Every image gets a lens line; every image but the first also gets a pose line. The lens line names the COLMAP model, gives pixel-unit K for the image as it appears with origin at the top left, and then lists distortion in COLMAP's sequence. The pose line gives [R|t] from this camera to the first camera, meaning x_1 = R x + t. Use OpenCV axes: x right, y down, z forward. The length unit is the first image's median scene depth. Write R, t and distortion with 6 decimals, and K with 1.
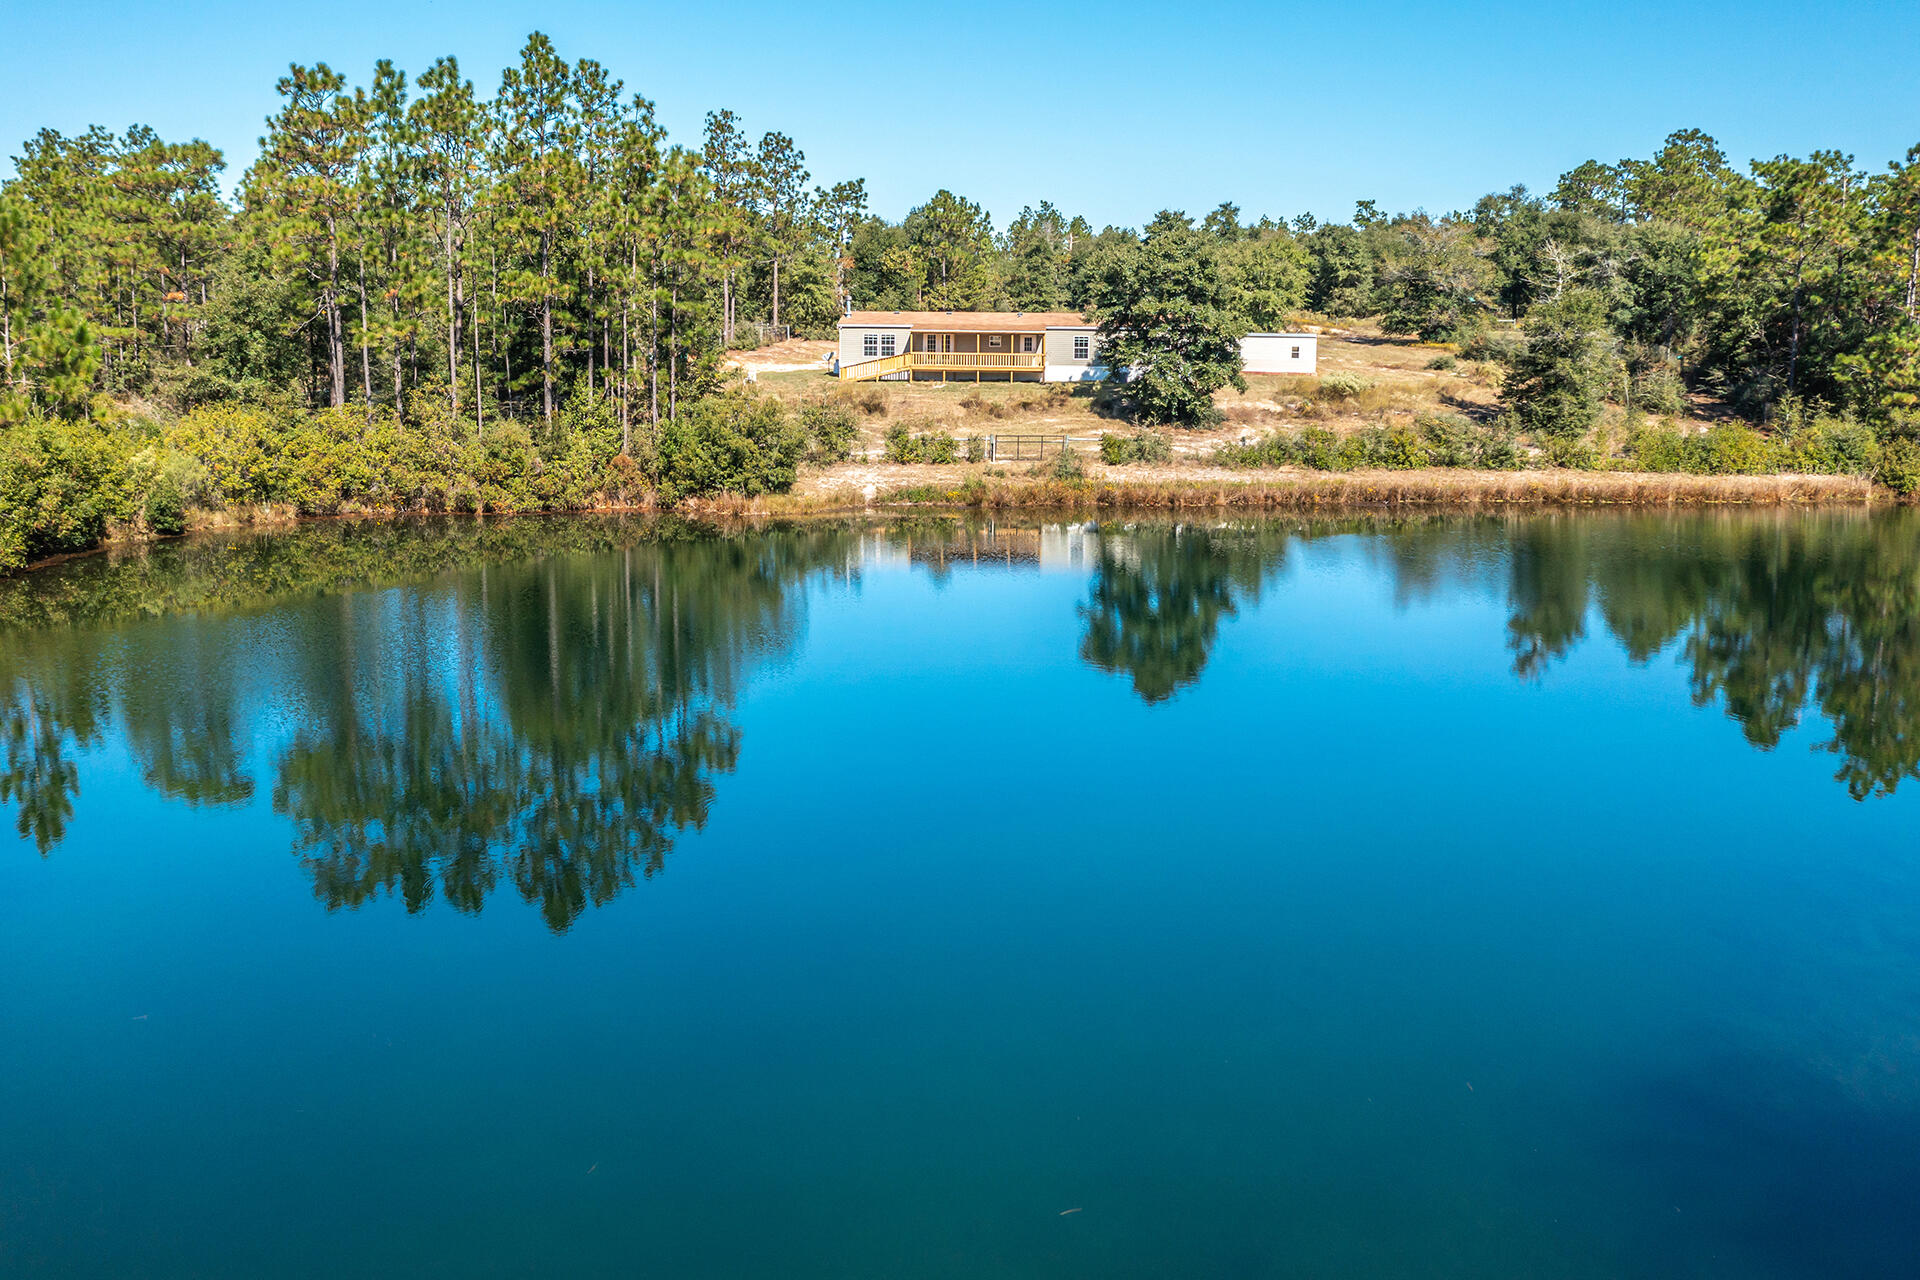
lens RADIAL K [[1646.8, 0, 960.0], [0, 1646.8, 640.0], [0, 0, 1]] dist [-0.000542, -0.006207]
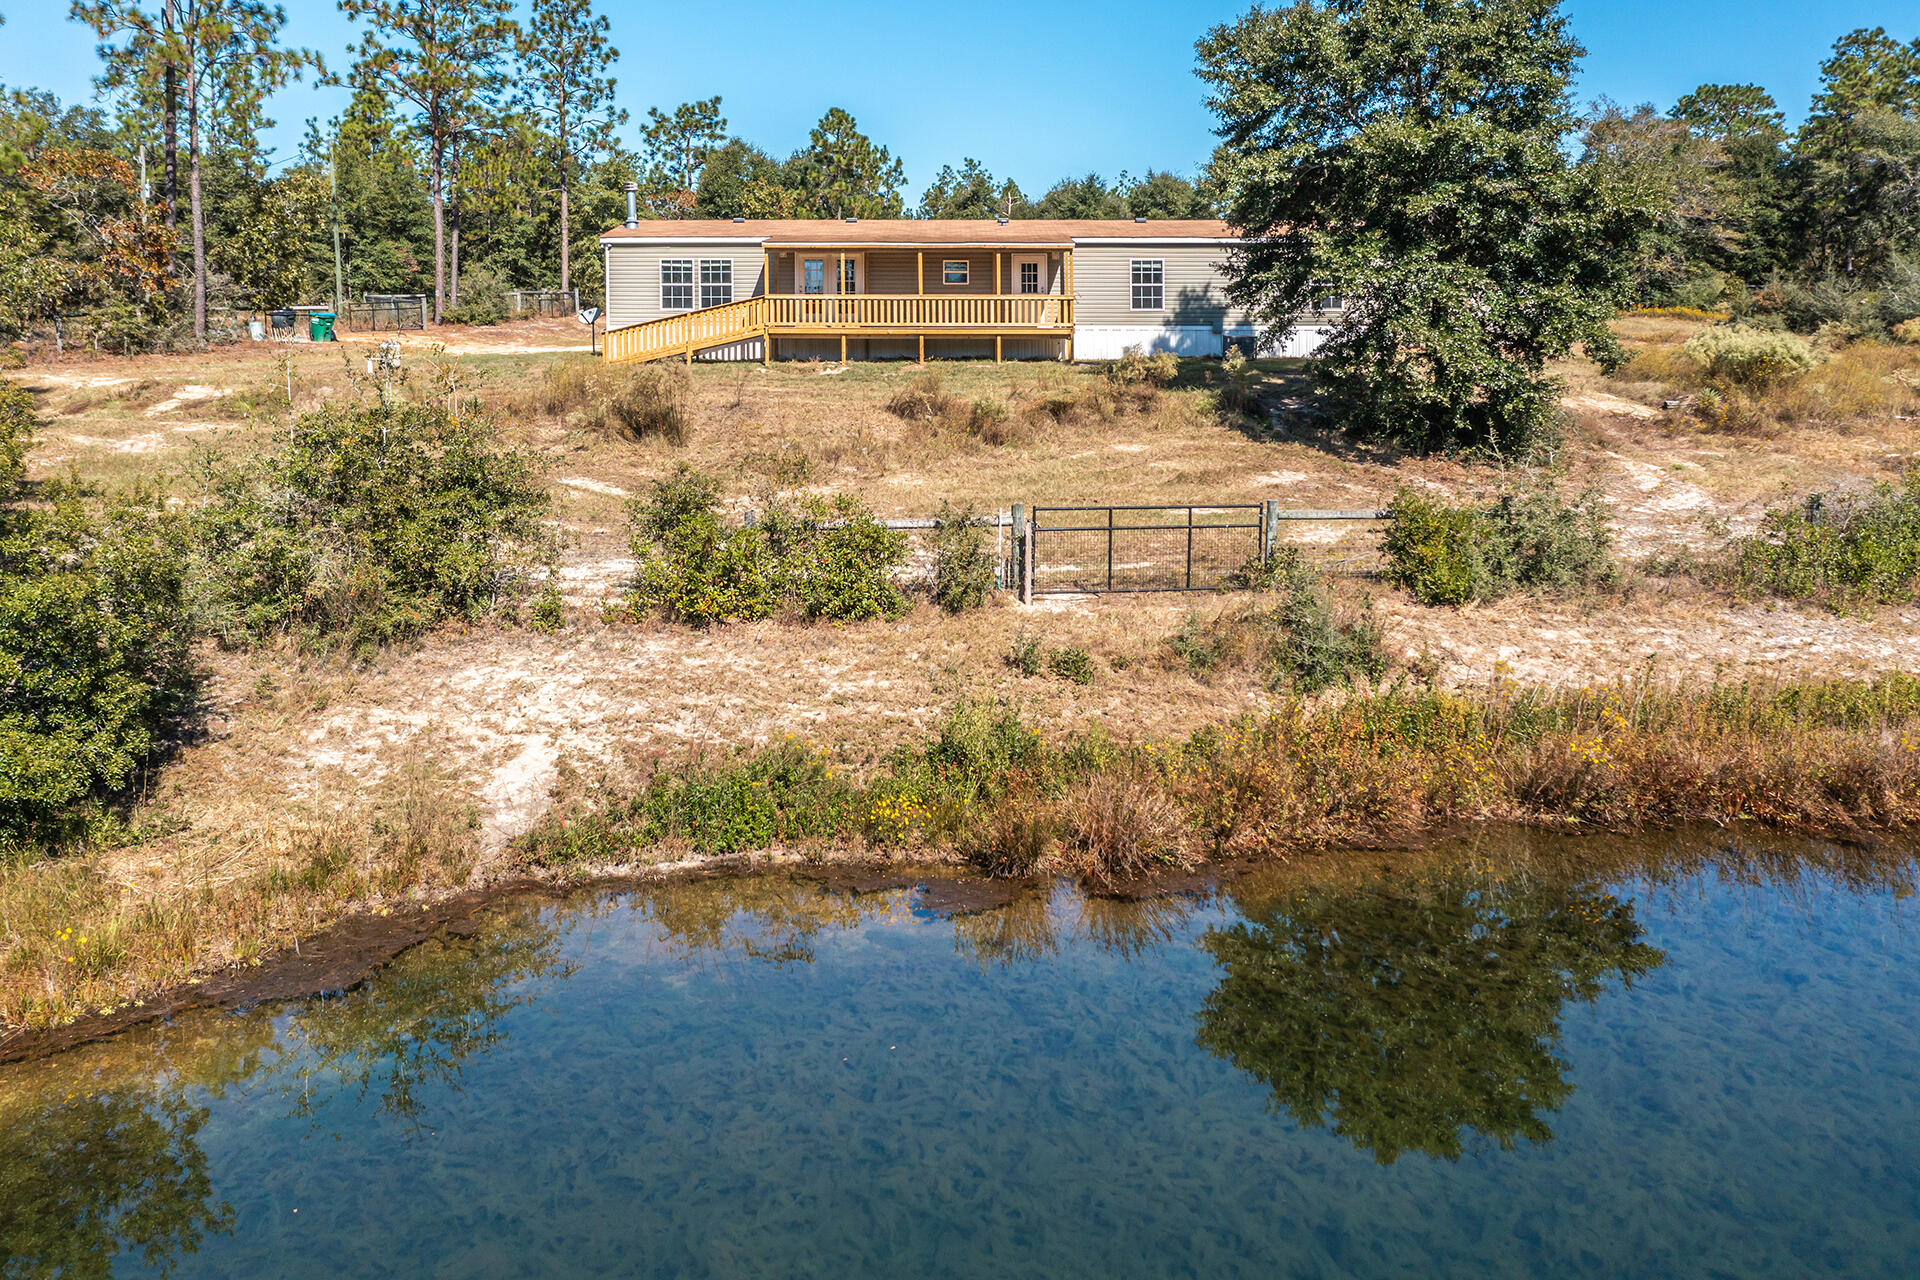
lens RADIAL K [[1646.8, 0, 960.0], [0, 1646.8, 640.0], [0, 0, 1]] dist [-0.000542, -0.006207]
pose [[0.998079, -0.021170, 0.058220, -0.006020], [0.021936, 0.999681, -0.012553, -0.077827], [-0.057936, 0.013806, 0.998225, 0.569339]]
